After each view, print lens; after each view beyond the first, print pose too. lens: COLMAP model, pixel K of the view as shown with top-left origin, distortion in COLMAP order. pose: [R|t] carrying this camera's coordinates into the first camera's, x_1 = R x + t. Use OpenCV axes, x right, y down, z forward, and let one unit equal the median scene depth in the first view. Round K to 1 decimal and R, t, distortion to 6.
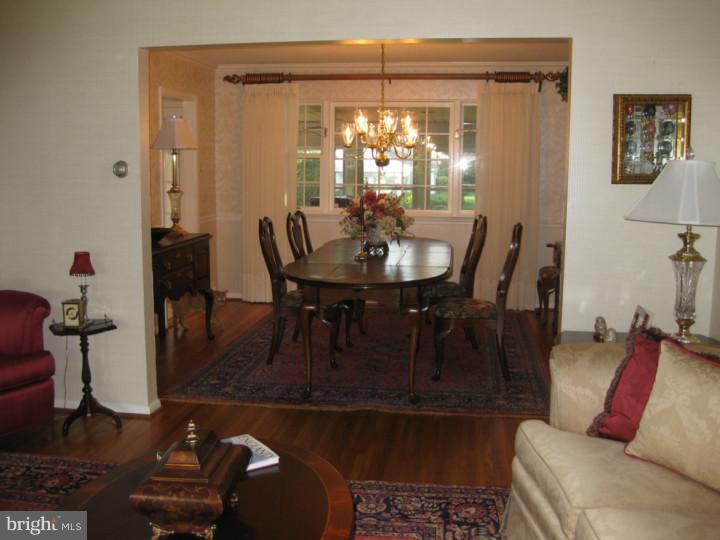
lens RADIAL K [[741.3, 0, 359.5], [0, 741.3, 270.2], [0, 0, 1]] dist [-0.130568, 0.000000]
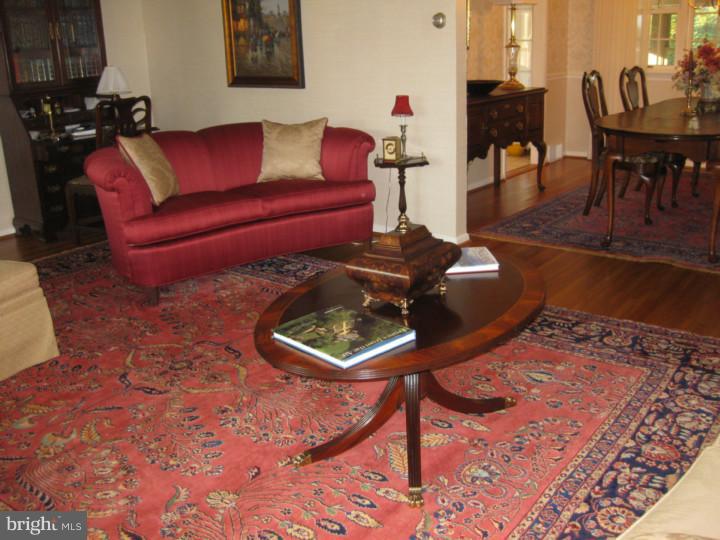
lens RADIAL K [[741.3, 0, 359.5], [0, 741.3, 269.6], [0, 0, 1]] dist [-0.130568, 0.000000]
pose [[0.857371, 0.117476, -0.501113, 0.168276], [-0.031070, 0.983642, 0.177437, 0.040877], [0.513760, -0.136560, 0.846996, -0.044780]]
